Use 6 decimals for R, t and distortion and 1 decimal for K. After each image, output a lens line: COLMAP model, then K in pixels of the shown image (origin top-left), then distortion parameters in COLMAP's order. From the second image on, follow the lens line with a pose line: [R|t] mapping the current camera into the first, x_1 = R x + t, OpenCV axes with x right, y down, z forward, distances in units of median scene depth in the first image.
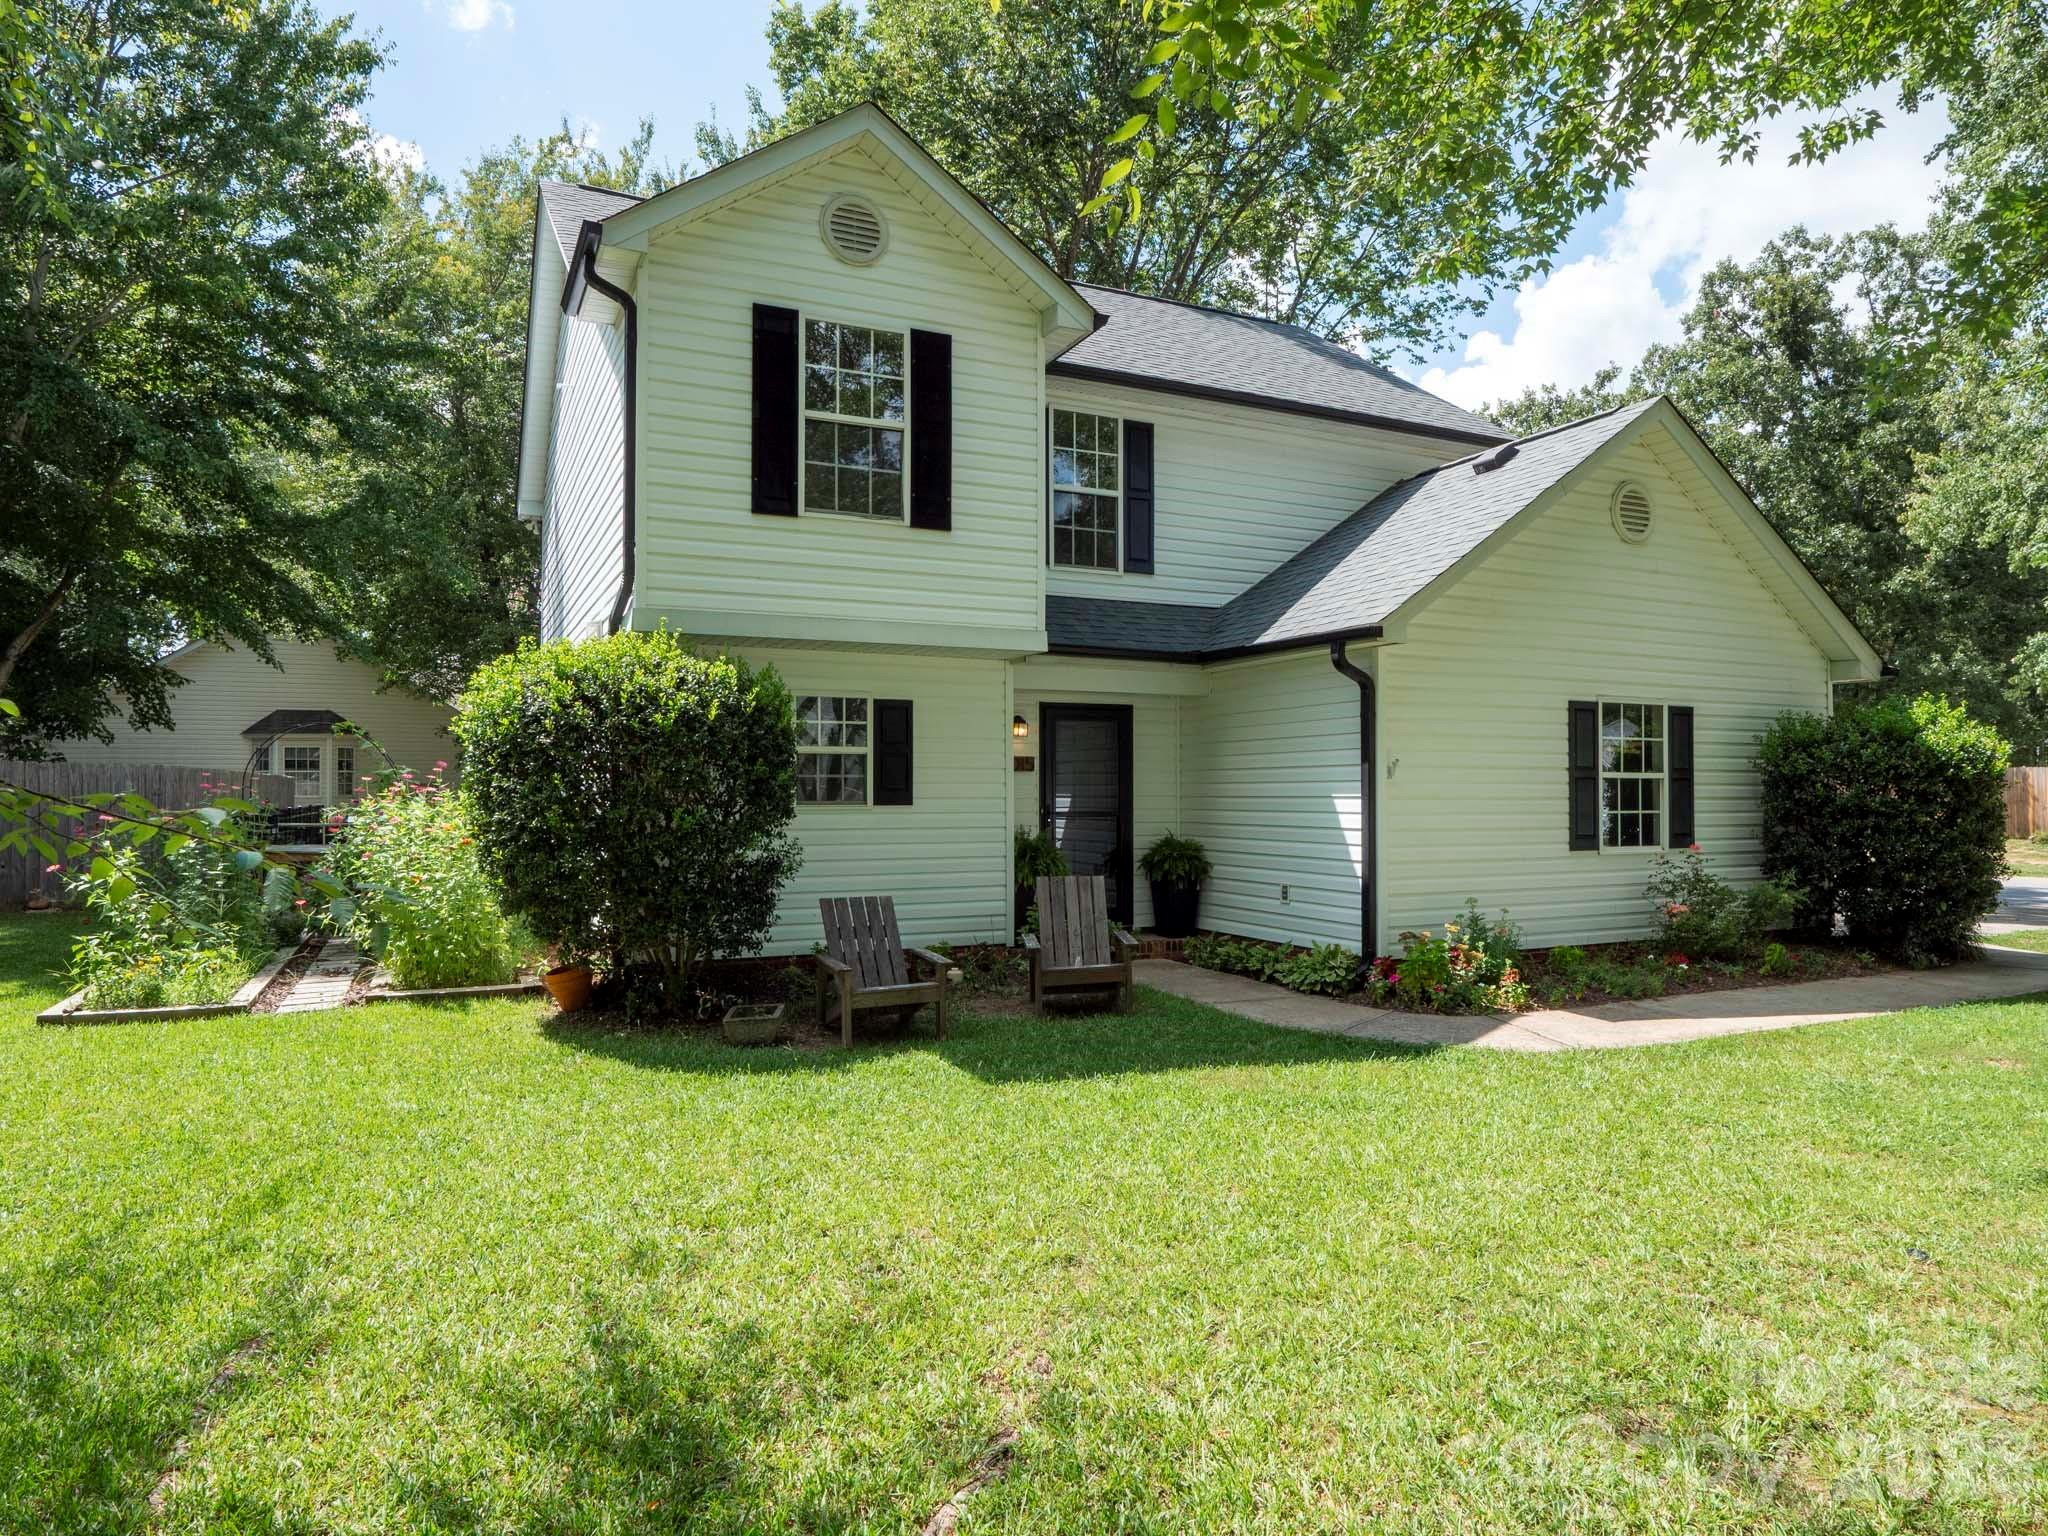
lens RADIAL K [[1181.5, 0, 910.5], [0, 1181.5, 771.7], [0, 0, 1]] dist [-0.002138, -0.000124]
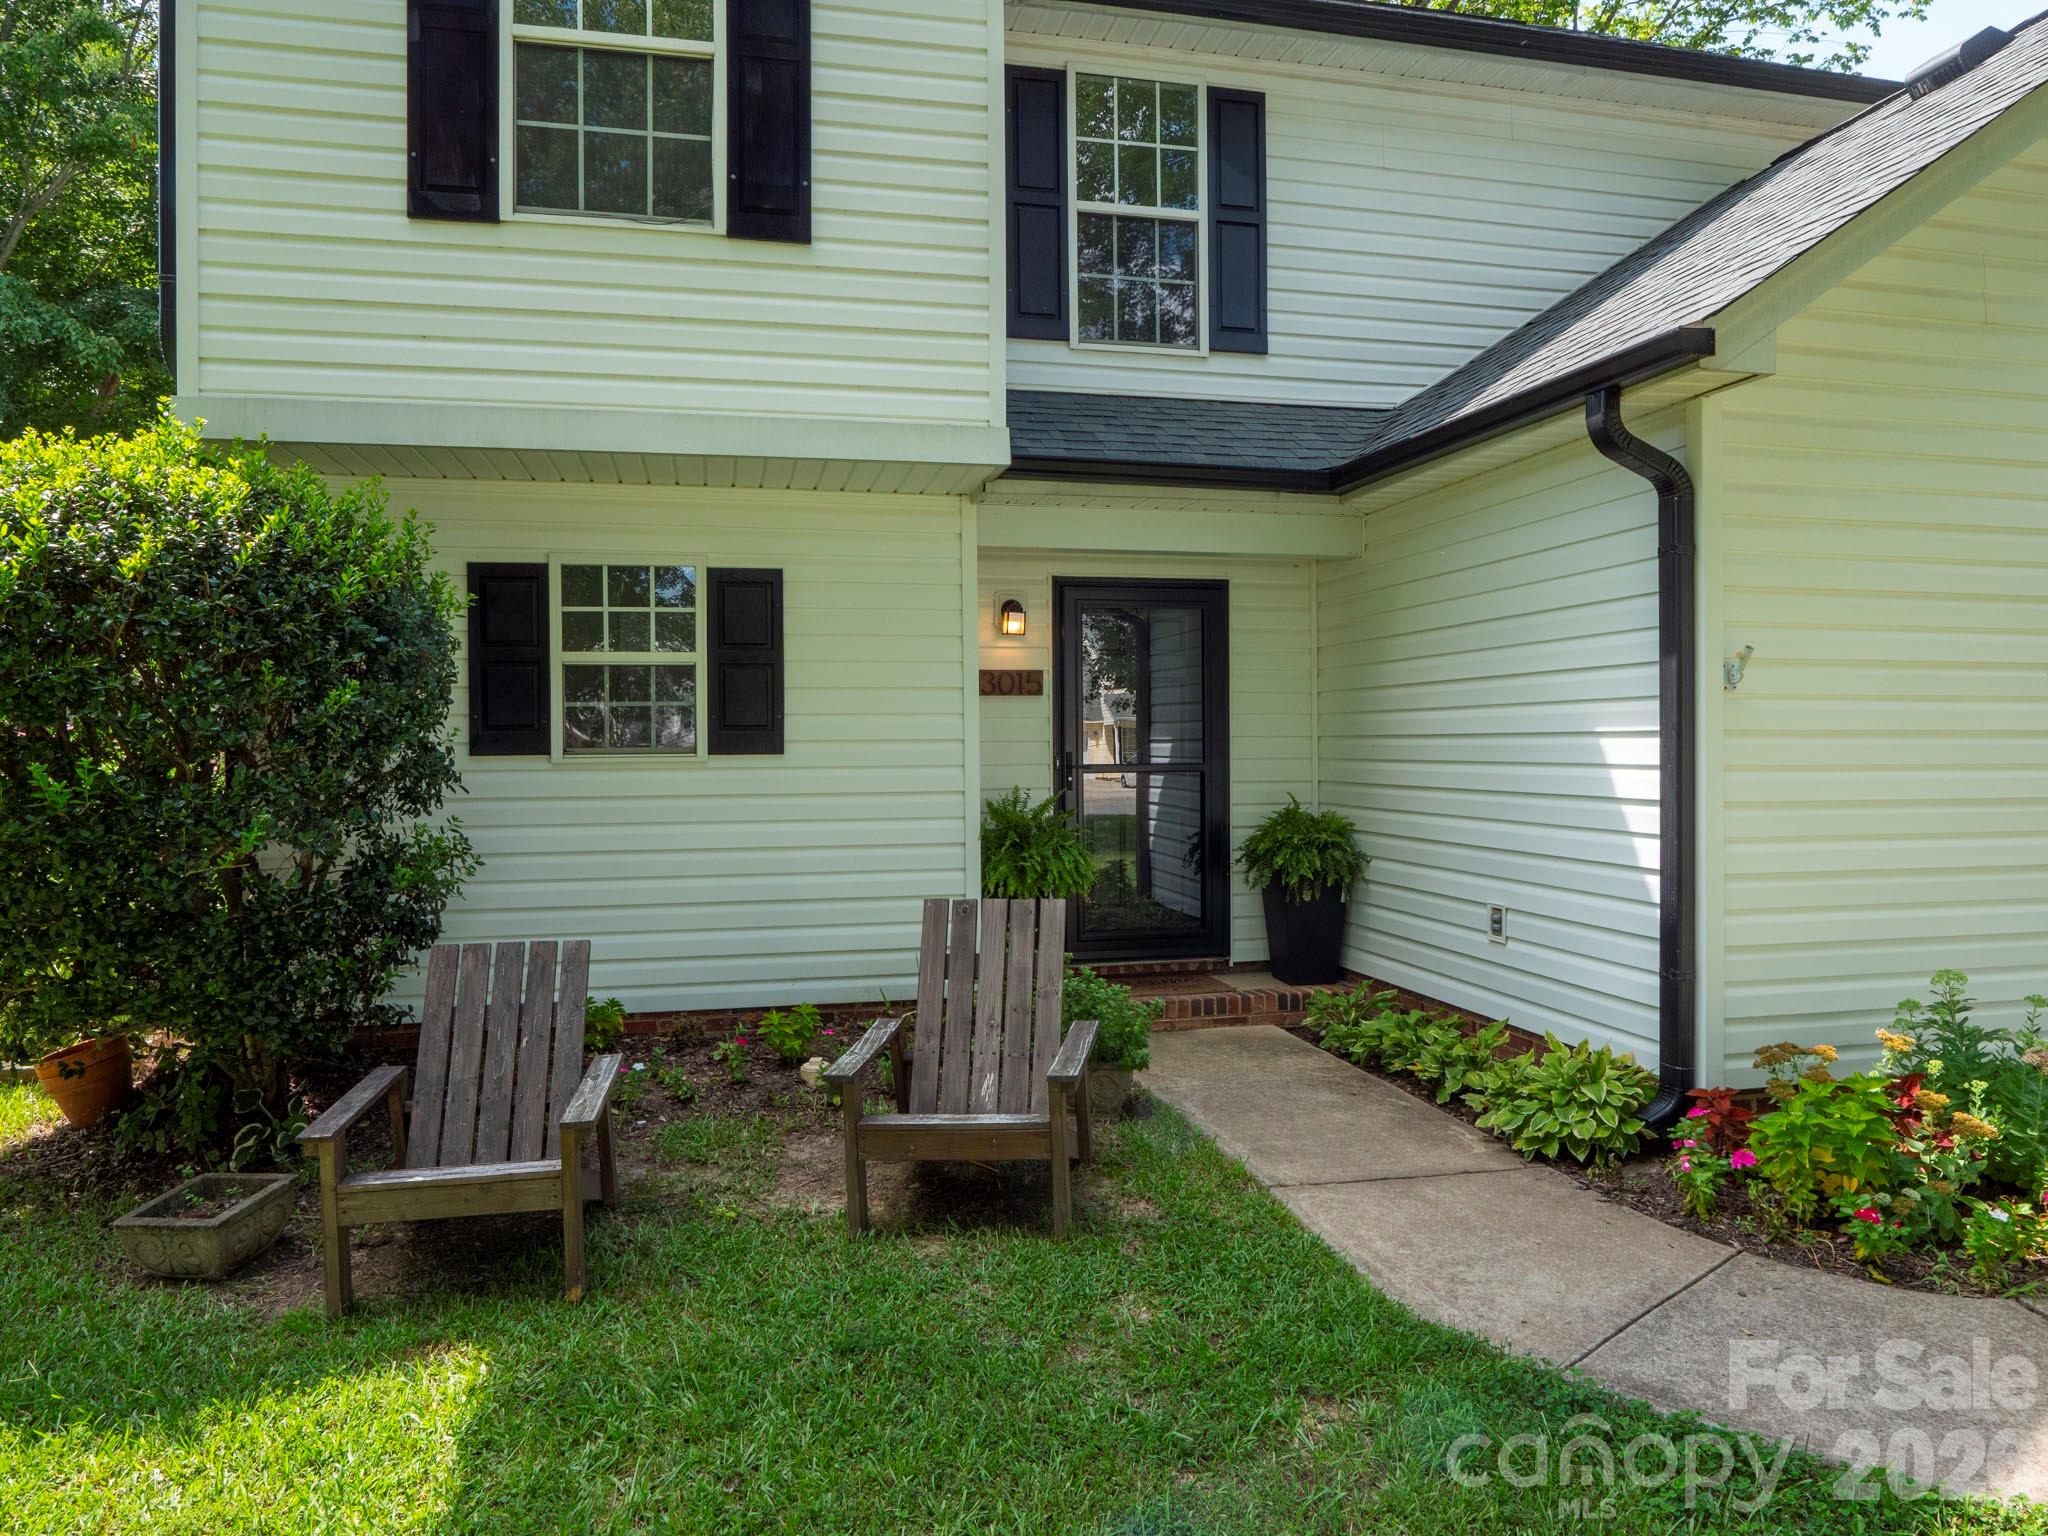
lens RADIAL K [[1109.7, 0, 946.0], [0, 1109.7, 744.7], [0, 0, 1]] dist [-0.005668, -0.000439]
pose [[0.976039, -0.005112, -0.217535, 0.202380], [0.009291, 0.999791, 0.018189, 0.015657], [0.217397, -0.019774, 0.975883, 0.514979]]
